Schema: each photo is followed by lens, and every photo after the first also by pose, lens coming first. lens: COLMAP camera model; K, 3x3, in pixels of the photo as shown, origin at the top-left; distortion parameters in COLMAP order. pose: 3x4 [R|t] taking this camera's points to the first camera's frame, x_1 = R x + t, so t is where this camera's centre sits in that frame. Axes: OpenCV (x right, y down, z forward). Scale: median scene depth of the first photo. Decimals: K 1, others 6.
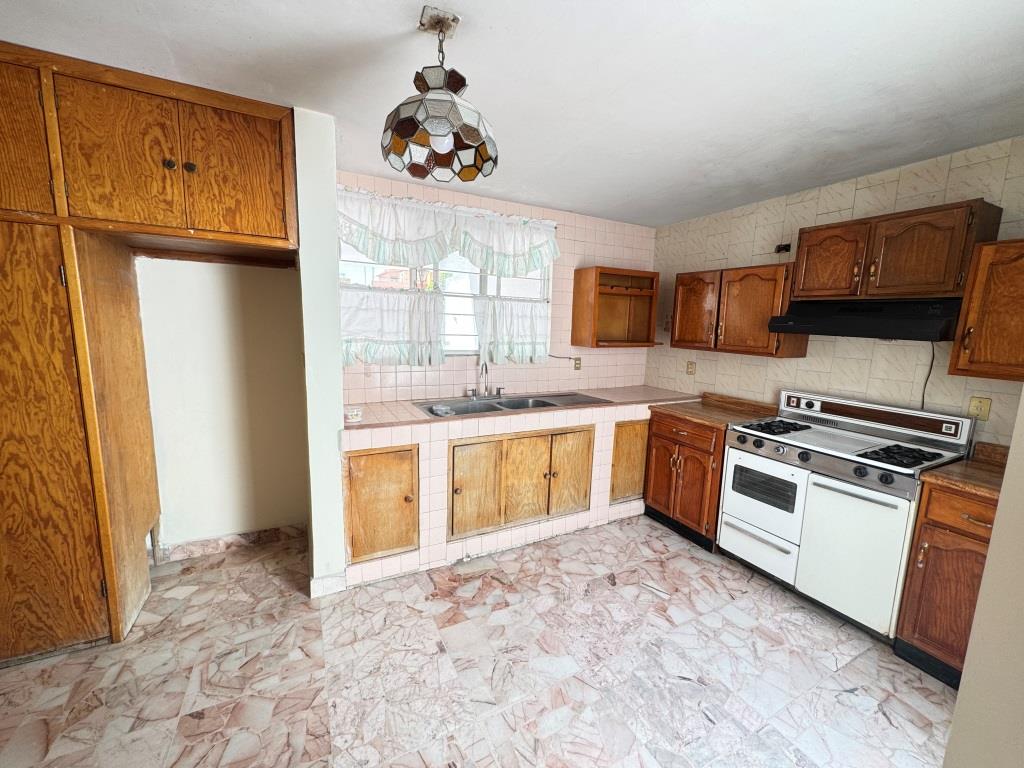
lens RADIAL K [[406.7, 0, 511.8], [0, 406.7, 382.9], [0, 0, 1]] dist [-0.002104, 0.000248]
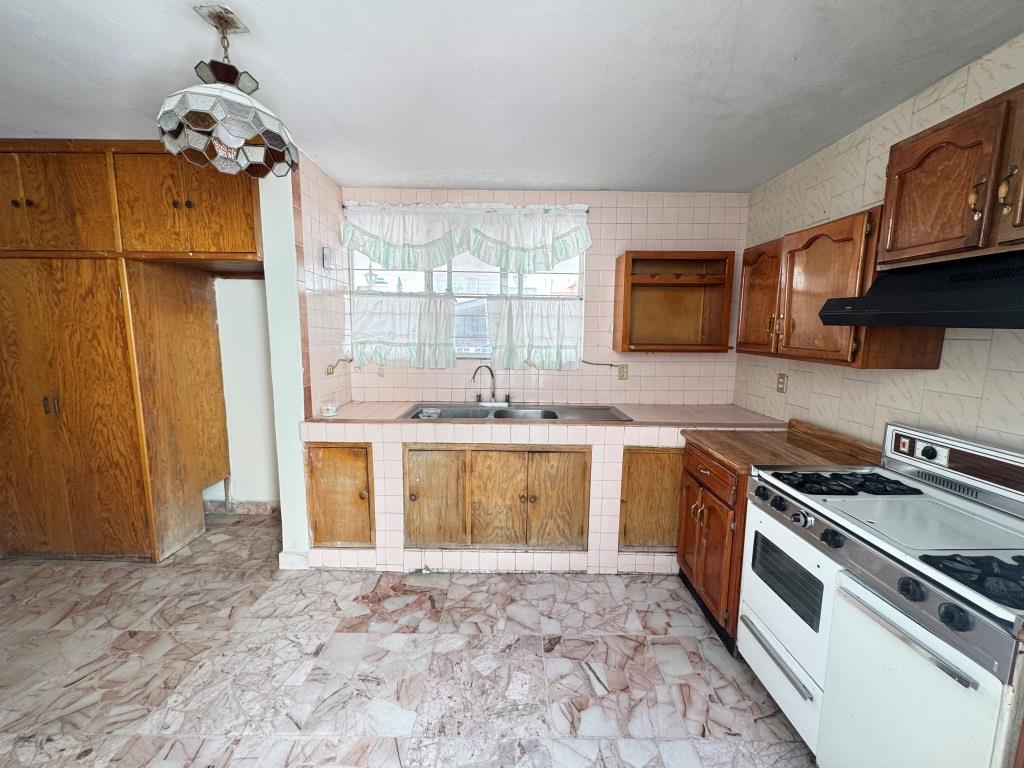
lens RADIAL K [[406.7, 0, 511.8], [0, 406.7, 382.9], [0, 0, 1]] dist [-0.002104, 0.000248]
pose [[0.886231, 0.042525, -0.461287, 0.492258], [-0.053855, 0.998483, -0.011420, -0.005472], [0.460102, 0.034963, 0.887177, 0.238565]]
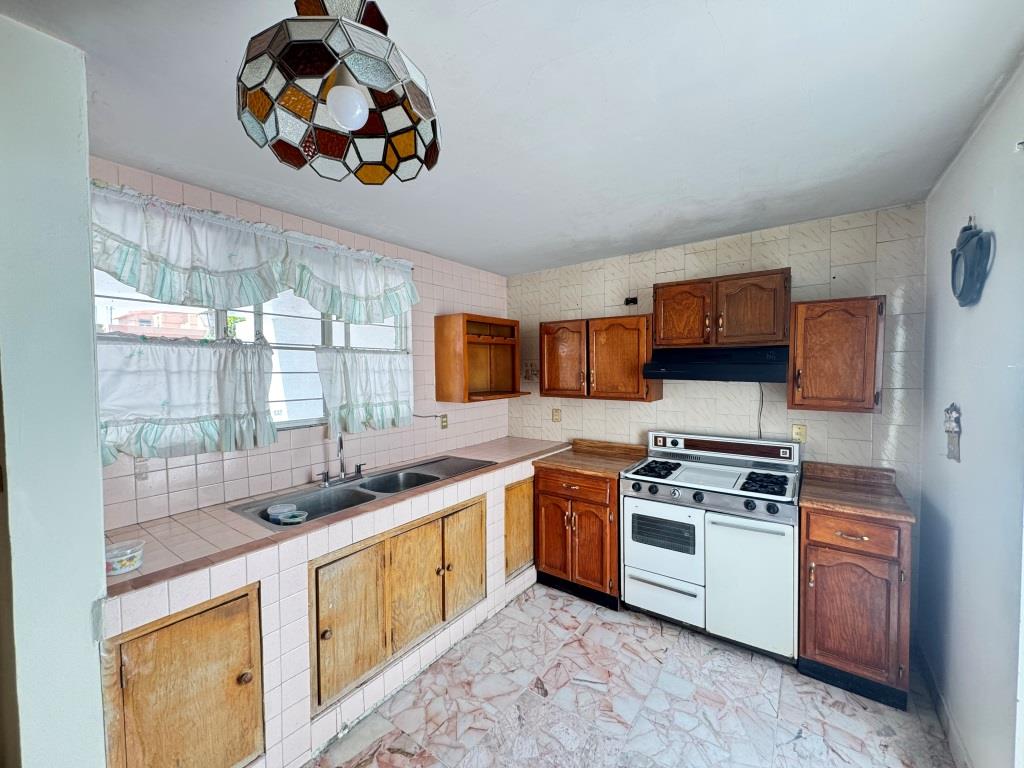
lens RADIAL K [[406.7, 0, 511.8], [0, 406.7, 382.9], [0, 0, 1]] dist [-0.002104, 0.000248]
pose [[0.895922, -0.052660, 0.441079, -0.128379], [0.100344, 0.991275, -0.085473, -0.057521], [-0.432730, 0.120837, 0.893389, 0.208635]]
